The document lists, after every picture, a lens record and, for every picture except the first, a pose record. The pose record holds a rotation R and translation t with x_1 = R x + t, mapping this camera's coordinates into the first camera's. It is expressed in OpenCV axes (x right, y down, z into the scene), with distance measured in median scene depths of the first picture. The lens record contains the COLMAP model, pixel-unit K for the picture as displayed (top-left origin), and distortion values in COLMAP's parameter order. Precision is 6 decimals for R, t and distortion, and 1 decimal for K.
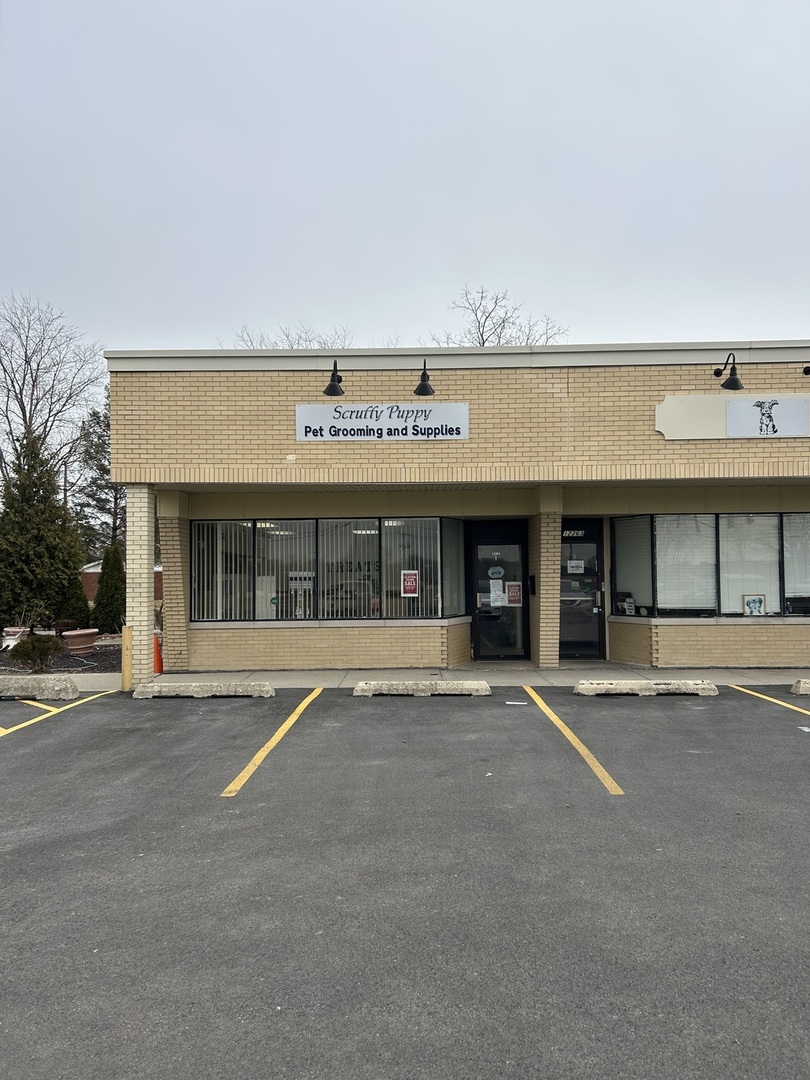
lens RADIAL K [[805.0, 0, 405.0], [0, 805.0, 540.0], [0, 0, 1]] dist [0.103875, -0.171586]
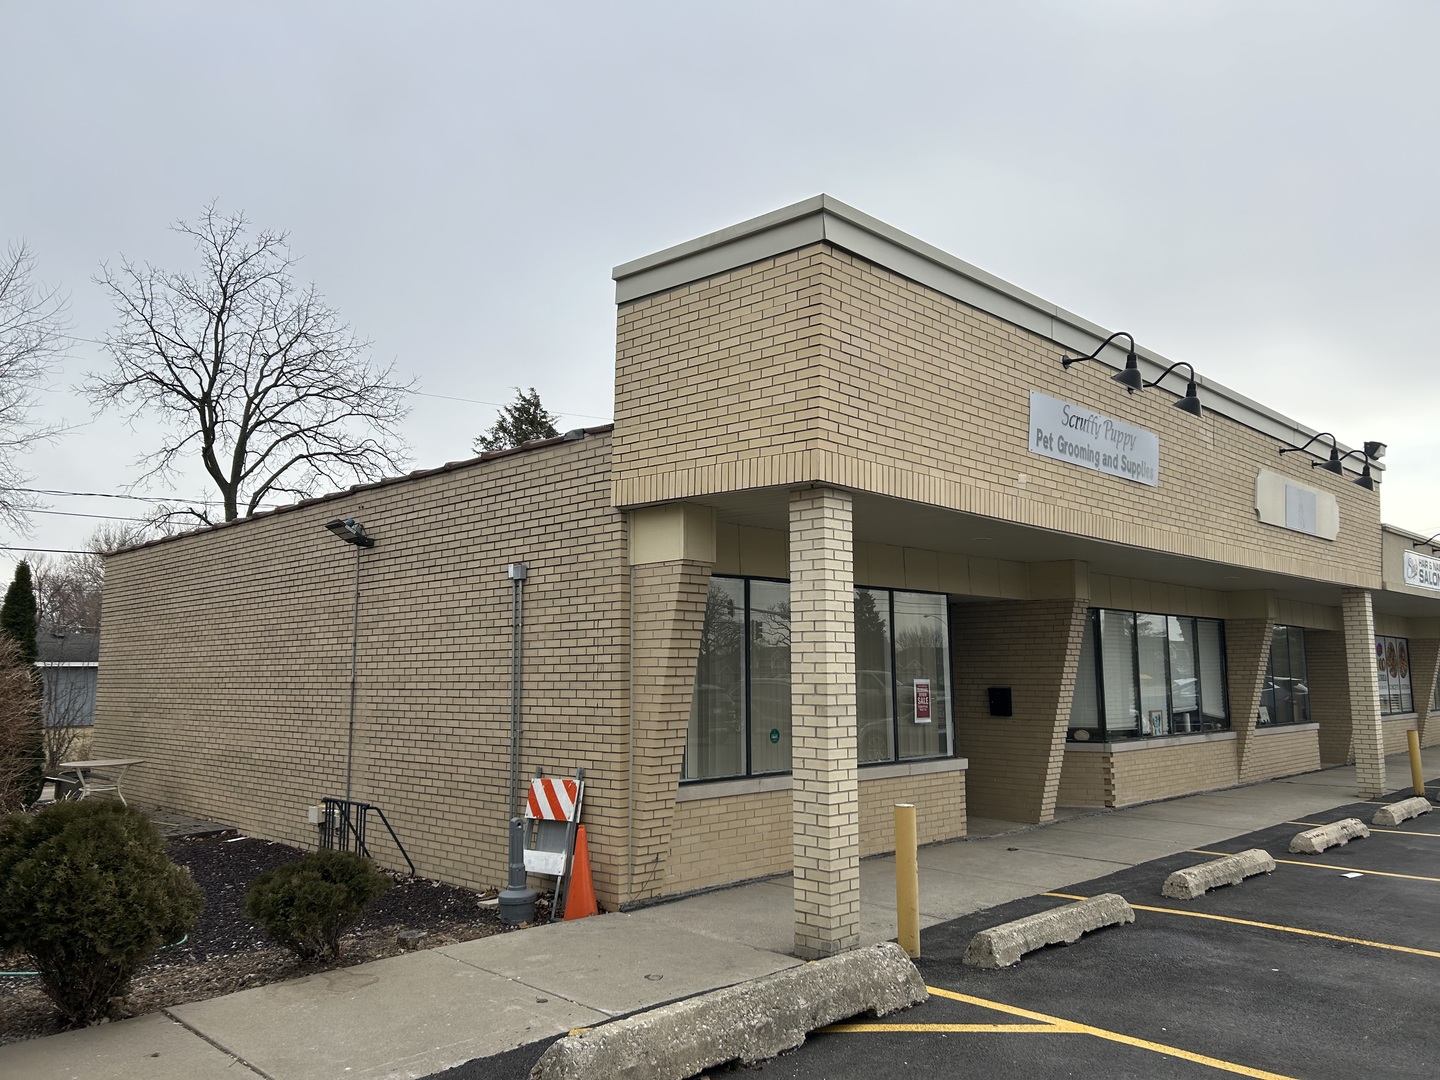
lens RADIAL K [[1073.4, 0, 726.0], [0, 1073.4, 535.6], [0, 0, 1]] dist [0.103875, -0.171586]
pose [[0.689781, 0.098927, 0.717227, -0.820080], [-0.032743, 0.993870, -0.105594, 0.024018], [-0.723277, 0.049353, 0.688792, 0.628018]]
